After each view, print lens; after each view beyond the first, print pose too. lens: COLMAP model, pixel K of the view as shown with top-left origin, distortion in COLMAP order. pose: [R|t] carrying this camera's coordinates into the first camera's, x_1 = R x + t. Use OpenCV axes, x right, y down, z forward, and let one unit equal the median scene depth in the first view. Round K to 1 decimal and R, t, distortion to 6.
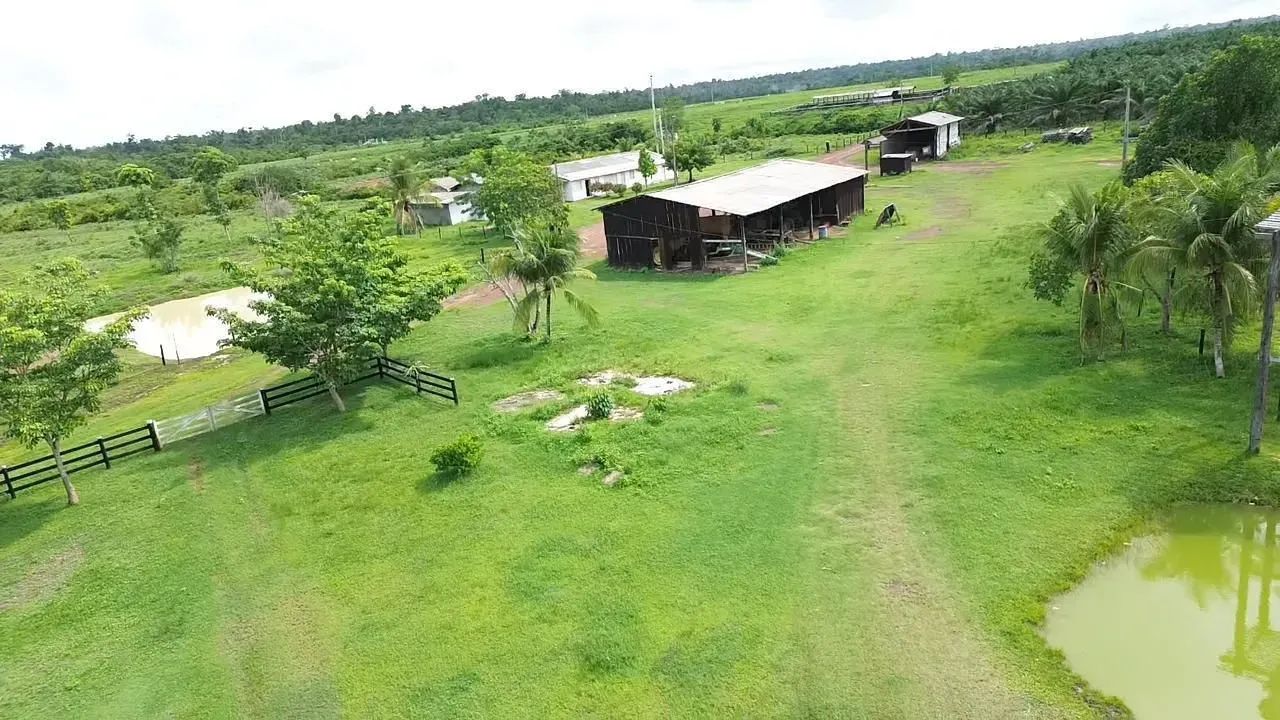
lens RADIAL K [[916.3, 0, 636.3], [0, 916.3, 360.8], [0, 0, 1]] dist [0.070959, -0.048910]
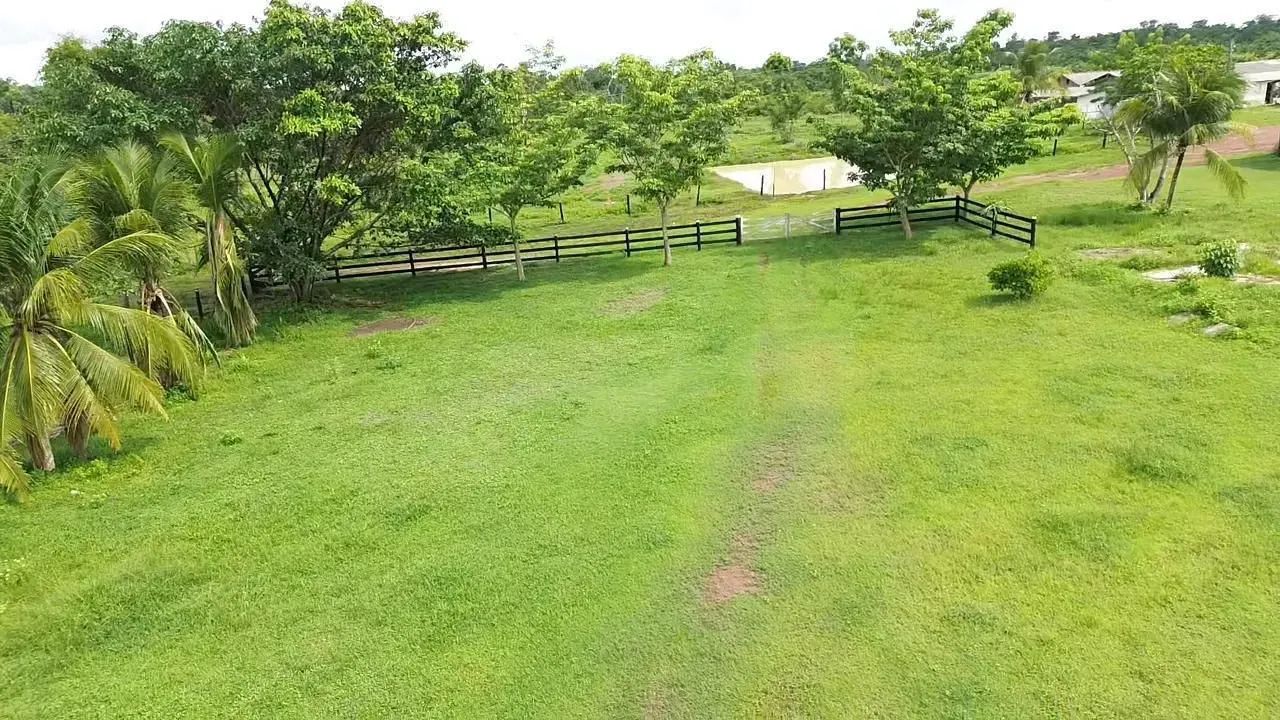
lens RADIAL K [[916.3, 0, 636.3], [0, 916.3, 360.8], [0, 0, 1]] dist [0.070959, -0.048910]
pose [[0.802042, 0.222588, -0.554242, 0.022113], [-0.202132, 0.974361, 0.098806, 0.151307], [0.562025, 0.032784, 0.826471, 0.038279]]
